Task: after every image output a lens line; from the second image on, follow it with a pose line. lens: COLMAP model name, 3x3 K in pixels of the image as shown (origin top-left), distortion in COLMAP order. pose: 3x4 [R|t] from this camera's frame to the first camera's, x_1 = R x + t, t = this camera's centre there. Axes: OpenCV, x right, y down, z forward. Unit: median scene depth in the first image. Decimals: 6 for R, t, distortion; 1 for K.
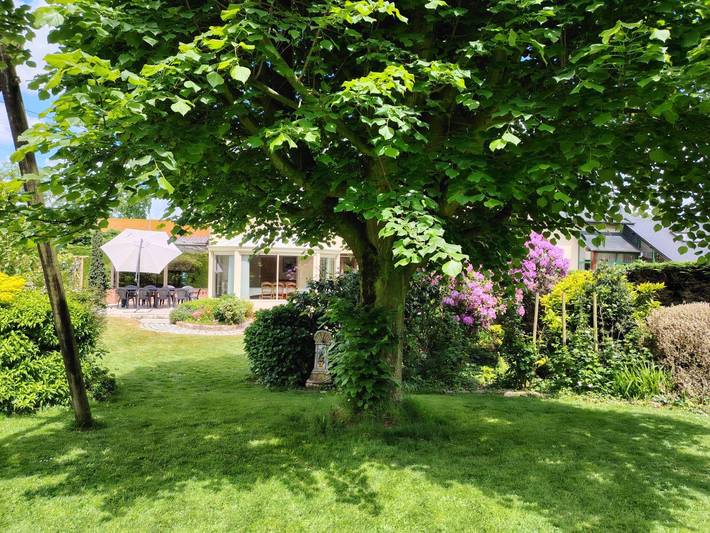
lens RADIAL K [[491.1, 0, 354.6], [0, 491.1, 263.9], [0, 0, 1]] dist [0.000861, -0.000105]
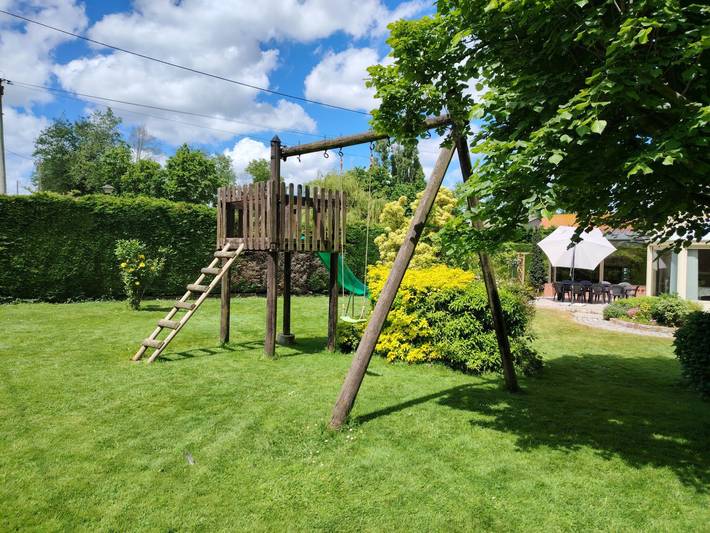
lens RADIAL K [[491.1, 0, 354.6], [0, 491.1, 265.1], [0, 0, 1]] dist [0.000861, -0.000105]
pose [[0.662721, 0.006722, -0.748836, 0.125132], [0.003881, 0.999915, 0.012410, -0.012338], [0.748856, -0.011131, 0.662639, -0.142459]]
